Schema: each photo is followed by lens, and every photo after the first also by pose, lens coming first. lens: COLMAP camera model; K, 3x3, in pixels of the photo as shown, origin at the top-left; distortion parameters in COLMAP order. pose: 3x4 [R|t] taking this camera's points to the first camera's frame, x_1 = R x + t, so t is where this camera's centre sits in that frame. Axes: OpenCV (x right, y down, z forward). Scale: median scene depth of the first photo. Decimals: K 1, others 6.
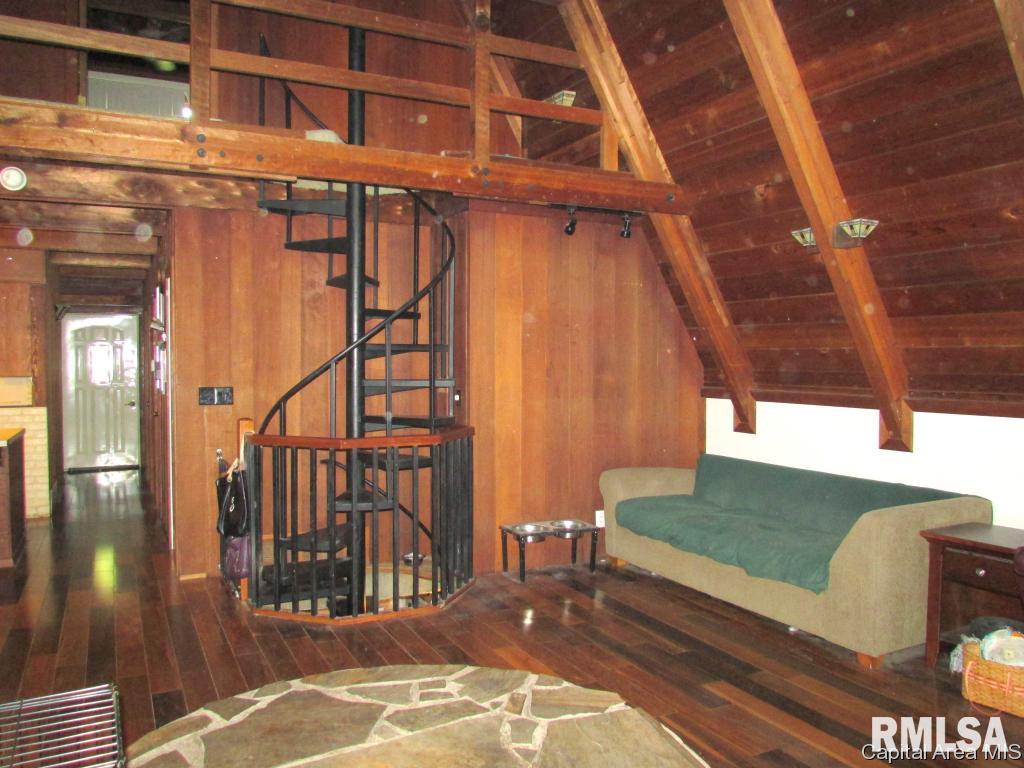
lens RADIAL K [[810.7, 0, 514.7], [0, 810.7, 384.7], [0, 0, 1]] dist [-0.030983, 0.015676]
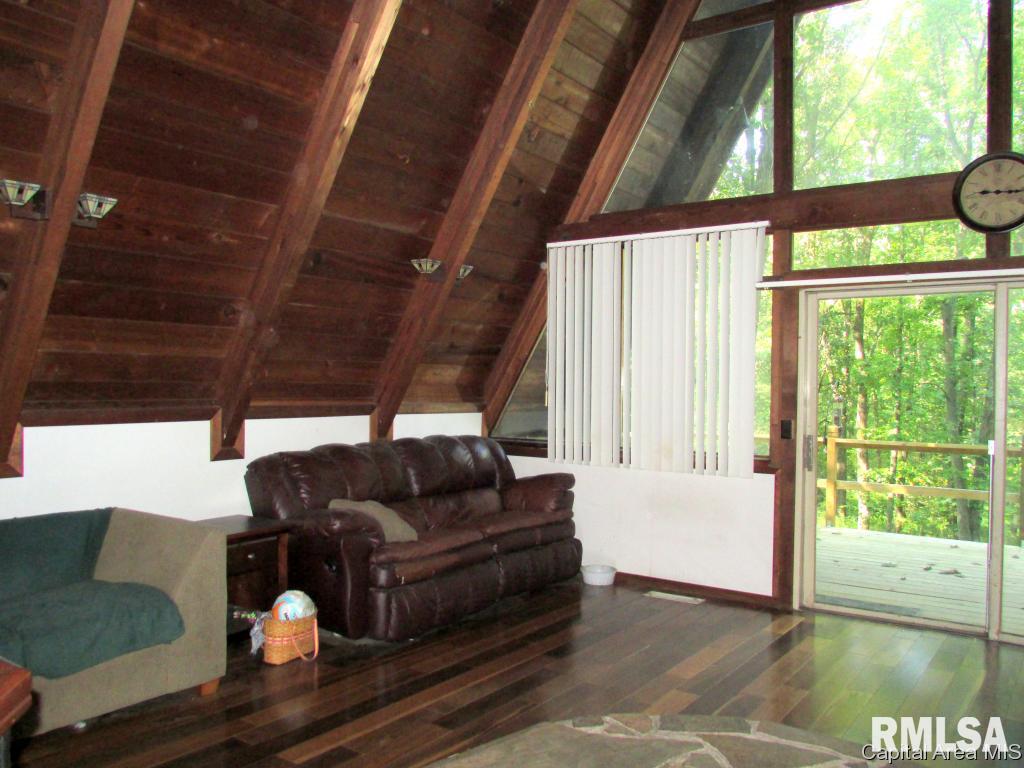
lens RADIAL K [[840.5, 0, 512.9], [0, 840.5, 381.9], [0, 0, 1]] dist [-0.041012, 0.006449]
pose [[-0.458217, -0.025022, 0.888488, -0.598403], [0.004304, 0.999529, 0.030369, -0.045002], [-0.888830, 0.017739, -0.457894, 1.140096]]
